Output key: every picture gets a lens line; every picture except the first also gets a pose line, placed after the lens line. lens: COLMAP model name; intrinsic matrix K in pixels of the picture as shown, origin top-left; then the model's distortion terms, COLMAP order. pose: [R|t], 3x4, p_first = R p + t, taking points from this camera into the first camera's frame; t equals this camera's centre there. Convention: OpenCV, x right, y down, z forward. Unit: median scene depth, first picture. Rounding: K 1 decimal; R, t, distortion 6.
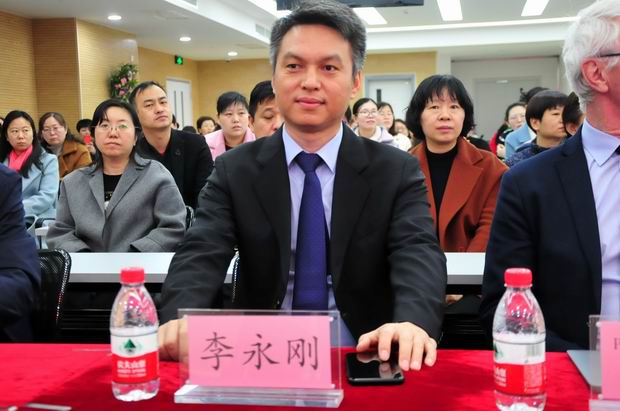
lens RADIAL K [[888.7, 0, 310.0], [0, 888.7, 205.5], [0, 0, 1]] dist [0.398482, 0.026054]
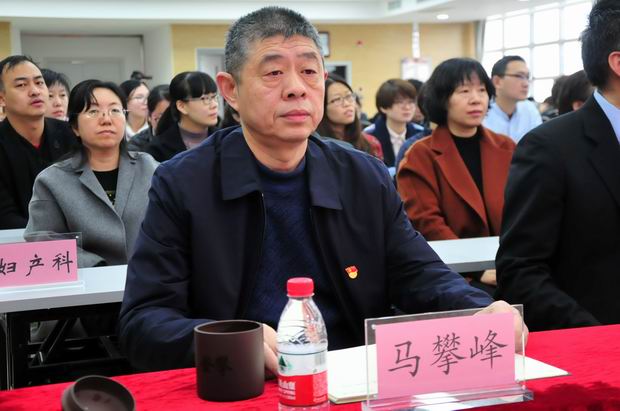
lens RADIAL K [[1078.4, 0, 310.0], [0, 1078.4, 205.5], [0, 0, 1]] dist [-0.993010, 8.988205]
pose [[0.901111, -0.033955, 0.432256, -0.458352], [0.037119, 0.999310, 0.001119, 0.003213], [-0.431996, 0.015036, 0.901750, 0.071934]]
